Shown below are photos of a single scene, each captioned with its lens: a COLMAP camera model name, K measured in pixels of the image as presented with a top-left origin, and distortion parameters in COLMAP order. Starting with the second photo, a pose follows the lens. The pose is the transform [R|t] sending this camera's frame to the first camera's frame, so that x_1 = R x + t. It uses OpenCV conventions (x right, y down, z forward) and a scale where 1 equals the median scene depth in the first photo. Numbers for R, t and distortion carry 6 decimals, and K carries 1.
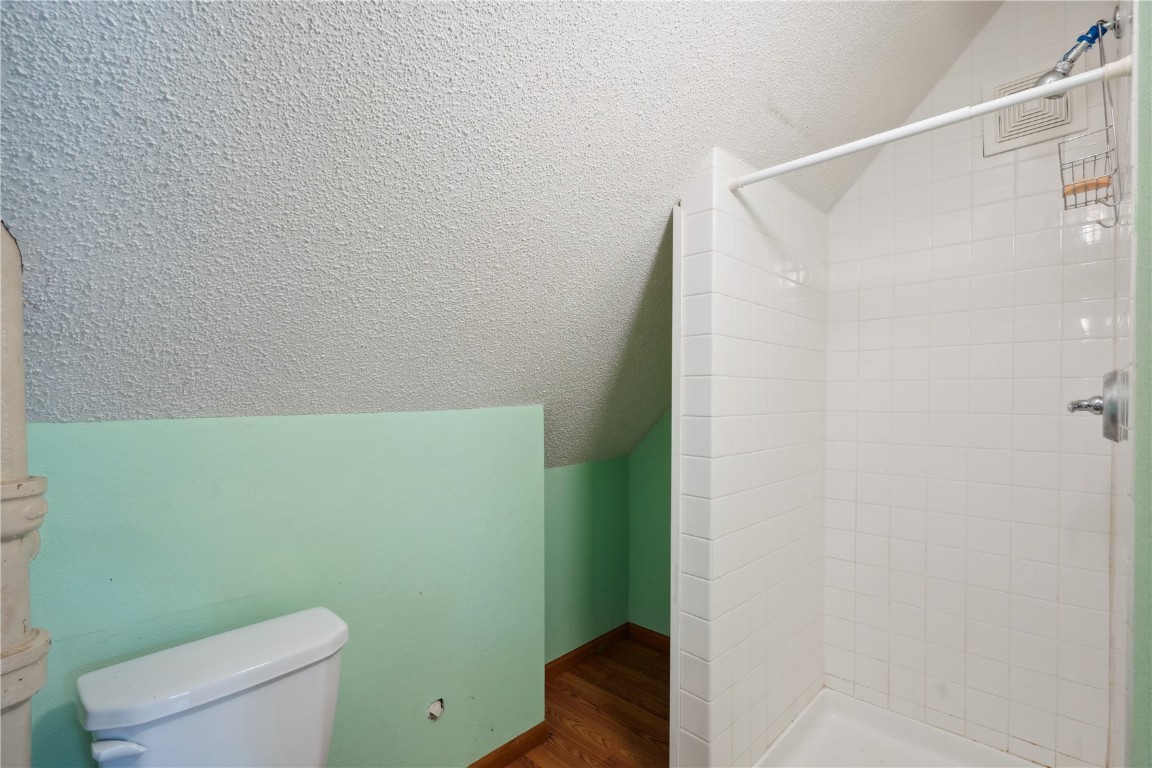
lens RADIAL K [[534.5, 0, 565.4], [0, 534.5, 402.7], [0, 0, 1]] dist [-0.002455, 0.000296]
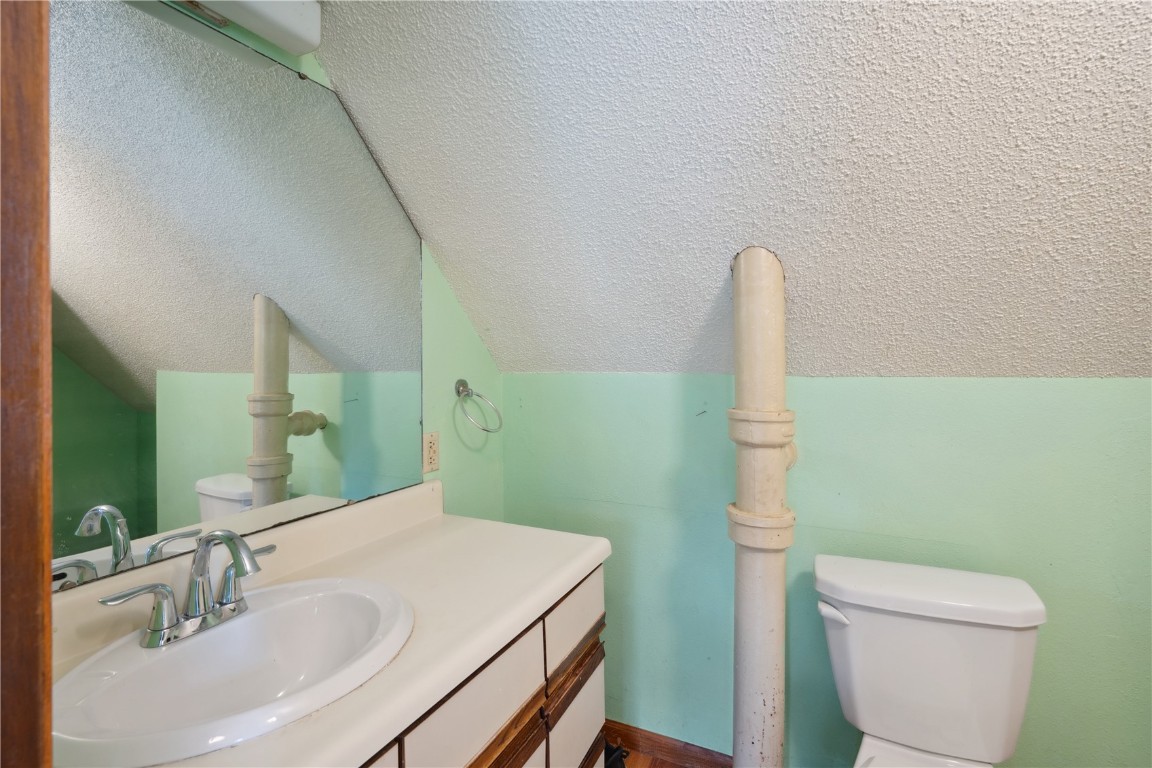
lens RADIAL K [[534.5, 0, 576.5], [0, 534.5, 375.1], [0, 0, 1]] dist [-0.002455, 0.000296]
pose [[0.316249, 0.023712, -0.948380, 0.266152], [-0.009971, 0.999715, 0.021671, 0.007677], [0.948624, 0.002603, 0.316396, -0.080143]]
